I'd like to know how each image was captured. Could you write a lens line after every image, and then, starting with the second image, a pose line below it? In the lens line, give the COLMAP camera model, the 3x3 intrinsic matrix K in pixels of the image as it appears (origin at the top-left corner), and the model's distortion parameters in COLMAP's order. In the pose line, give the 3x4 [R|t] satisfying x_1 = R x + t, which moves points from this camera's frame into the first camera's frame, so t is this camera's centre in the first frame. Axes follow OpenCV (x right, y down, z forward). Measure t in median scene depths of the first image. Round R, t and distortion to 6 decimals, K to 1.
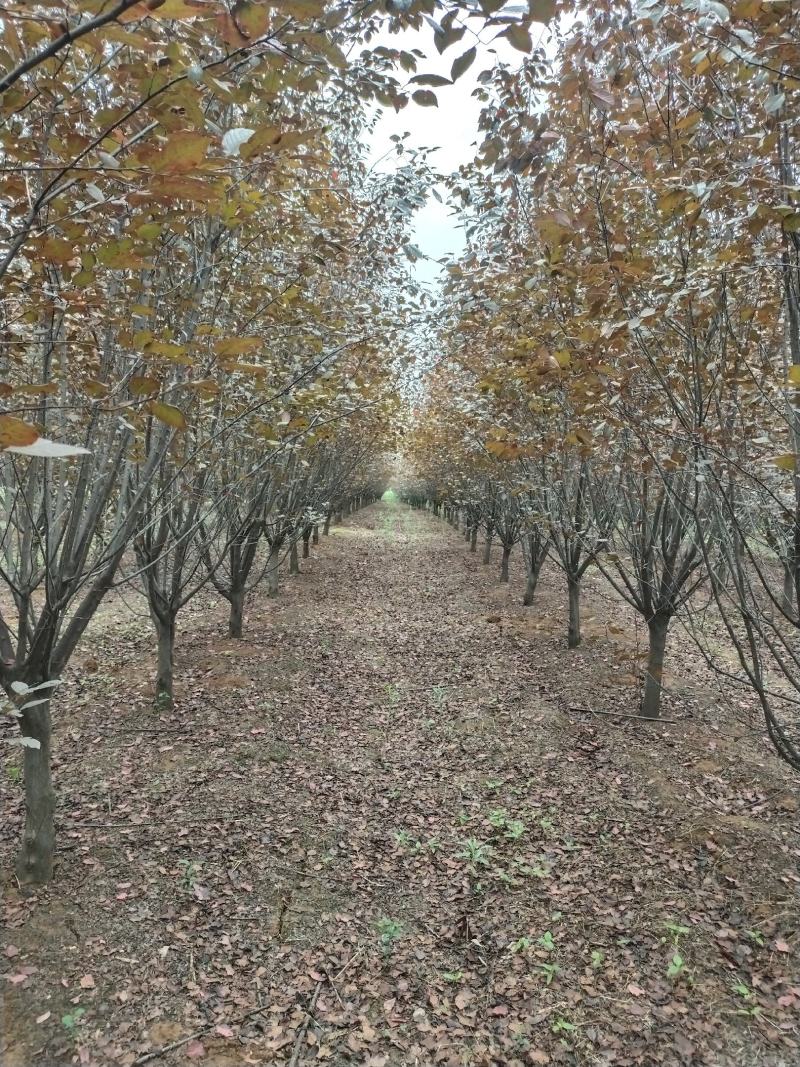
lens RADIAL K [[790.4, 0, 400.0], [0, 790.4, 533.5], [0, 0, 1]] dist [0.054544, -0.059005]
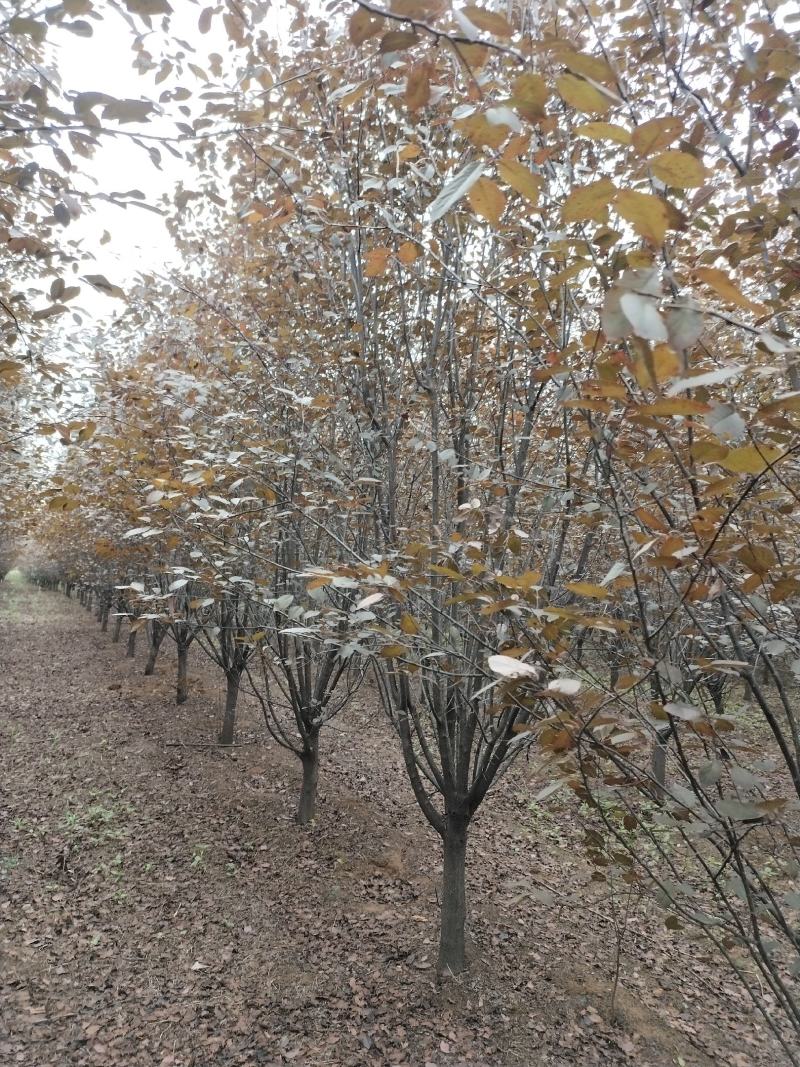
lens RADIAL K [[790.4, 0, 400.0], [0, 790.4, 533.5], [0, 0, 1]] dist [0.054544, -0.059005]
pose [[0.906193, 0.042937, 0.420678, -0.002472], [0.001360, 0.994531, -0.104438, 0.015358], [-0.422861, 0.095213, 0.901179, -0.424094]]
